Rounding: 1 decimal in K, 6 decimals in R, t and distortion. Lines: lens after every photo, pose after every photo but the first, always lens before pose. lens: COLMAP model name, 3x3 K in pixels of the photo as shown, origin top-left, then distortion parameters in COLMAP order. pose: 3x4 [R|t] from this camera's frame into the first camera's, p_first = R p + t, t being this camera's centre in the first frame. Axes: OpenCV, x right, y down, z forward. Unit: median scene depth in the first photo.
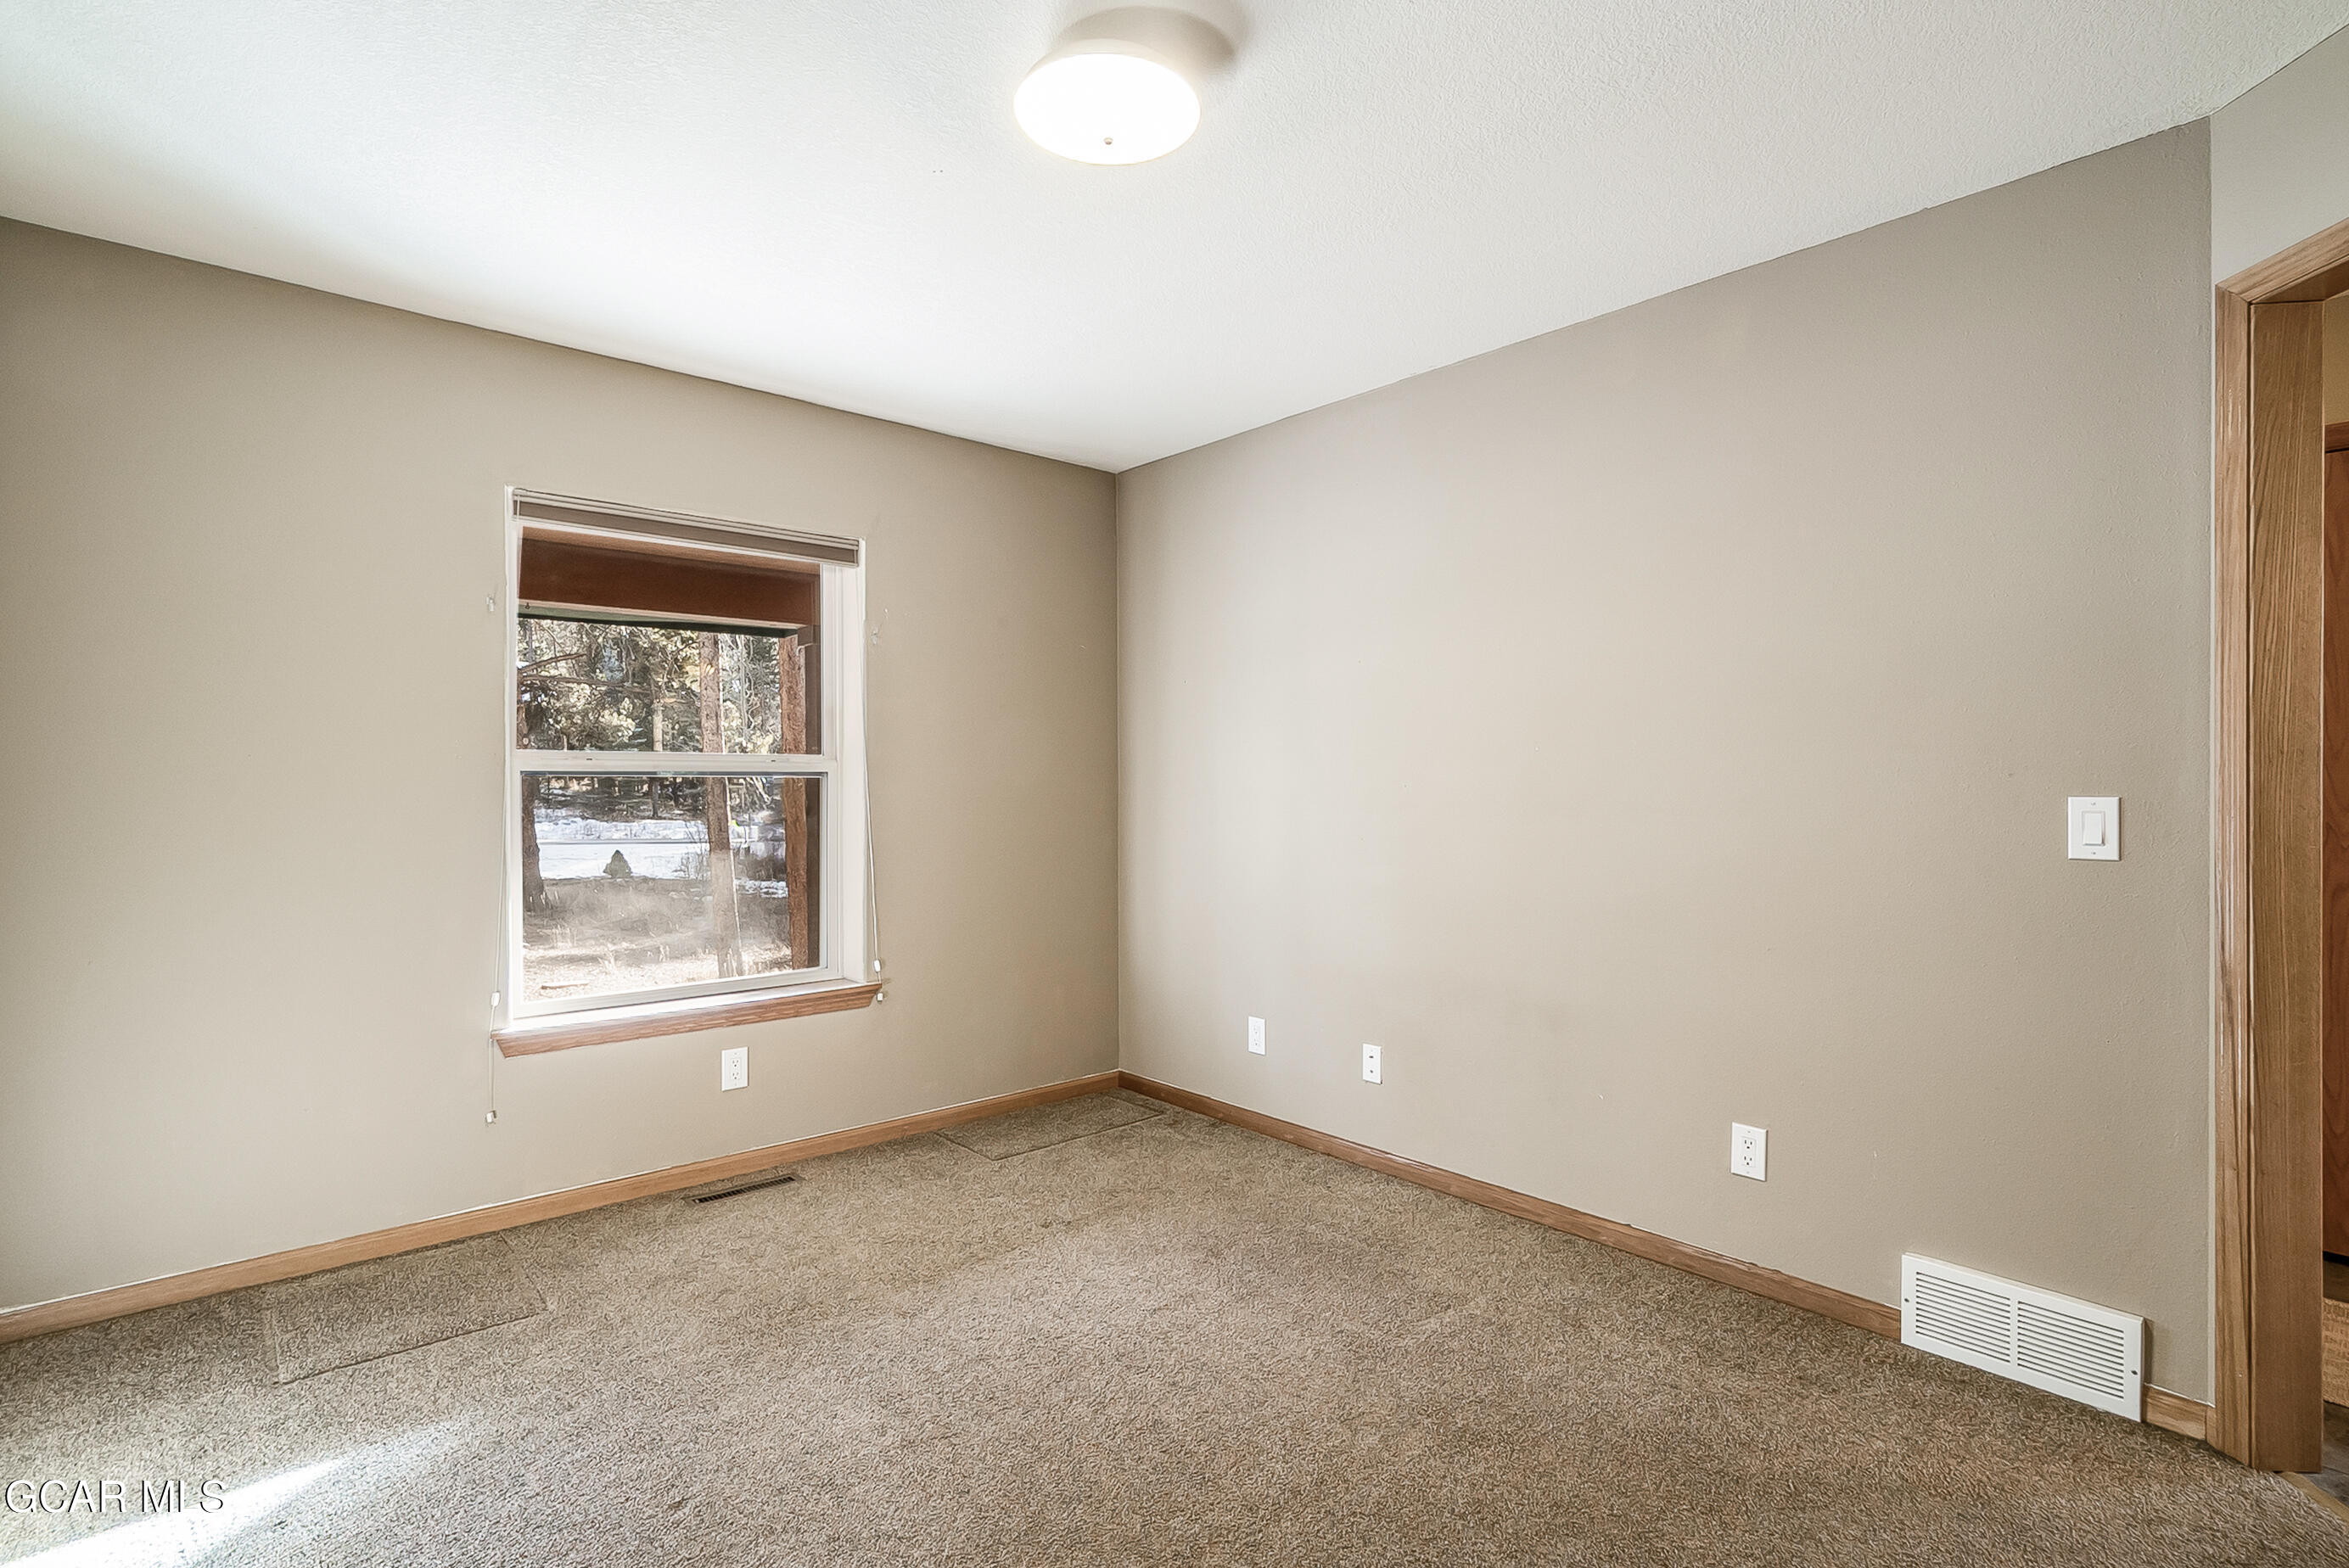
lens RADIAL K [[1098.5, 0, 1156.3], [0, 1098.5, 775.6], [0, 0, 1]] dist [-0.007601, 0.002835]
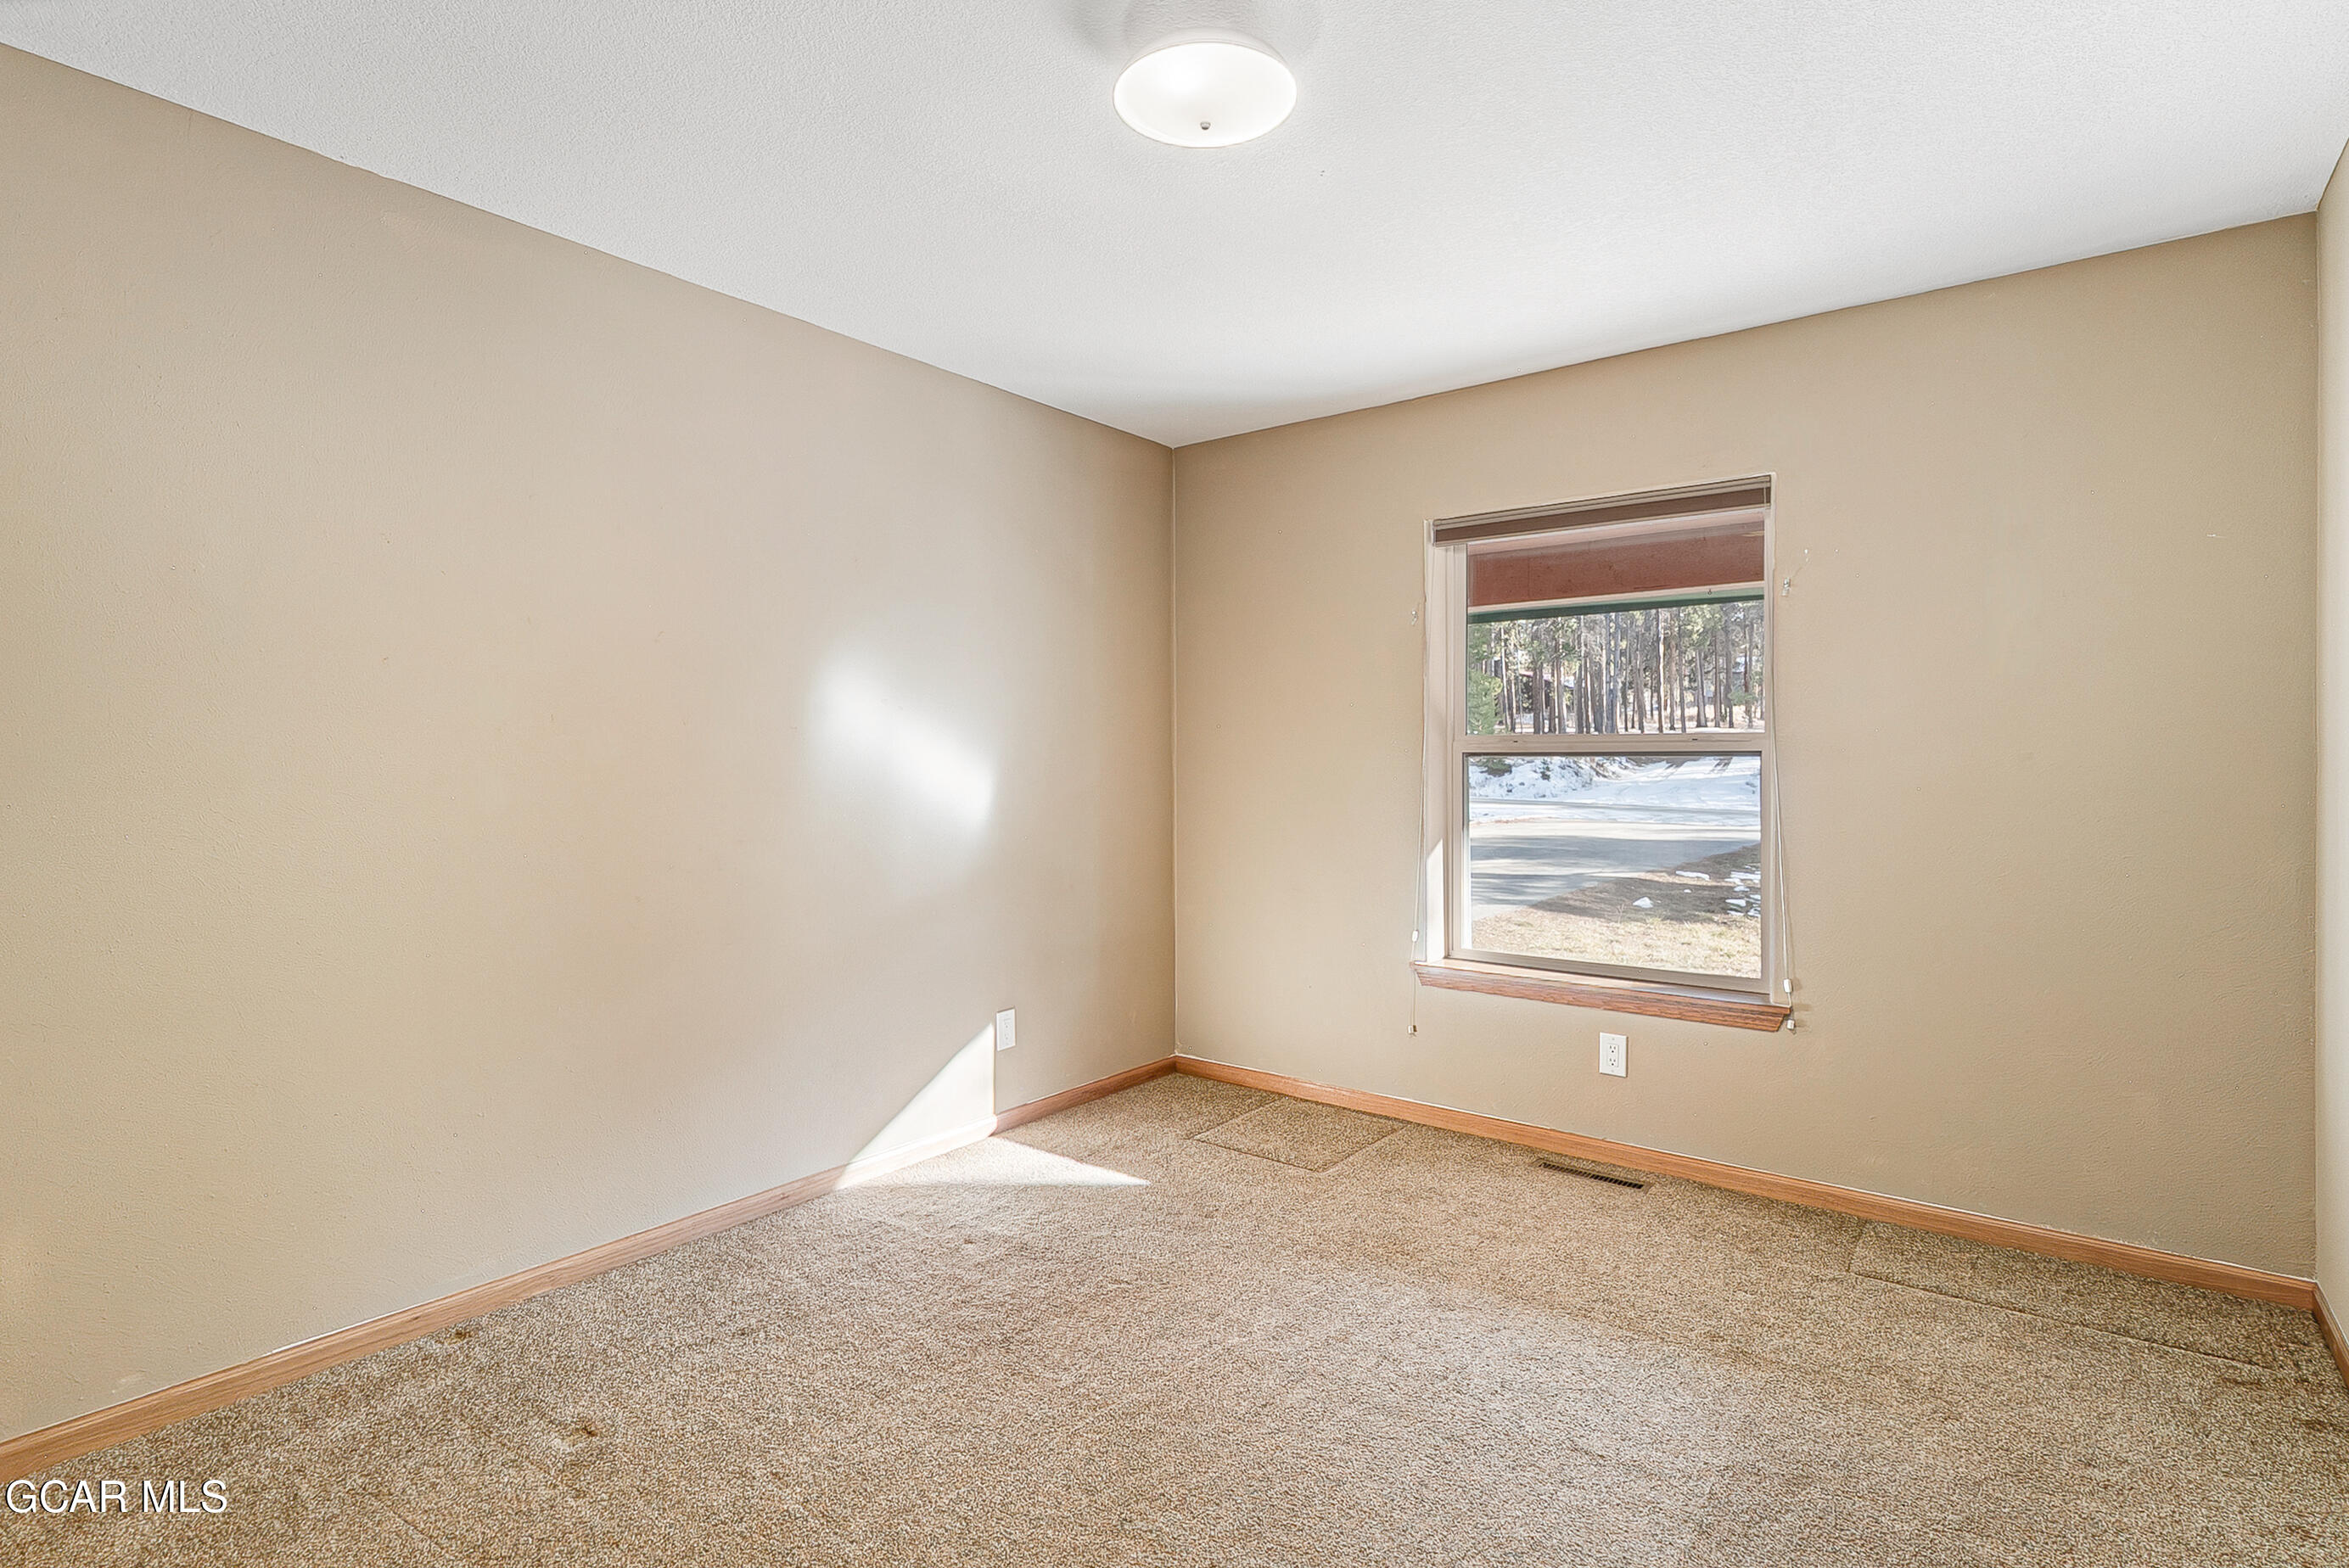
lens RADIAL K [[1098.5, 0, 1160.2], [0, 1098.5, 768.3], [0, 0, 1]] dist [-0.007601, 0.002835]
pose [[0.218666, 0.006071, -0.975781, 0.497536], [0.000205, 0.999980, 0.006268, 0.005056], [0.975800, -0.001571, 0.218661, 0.403908]]
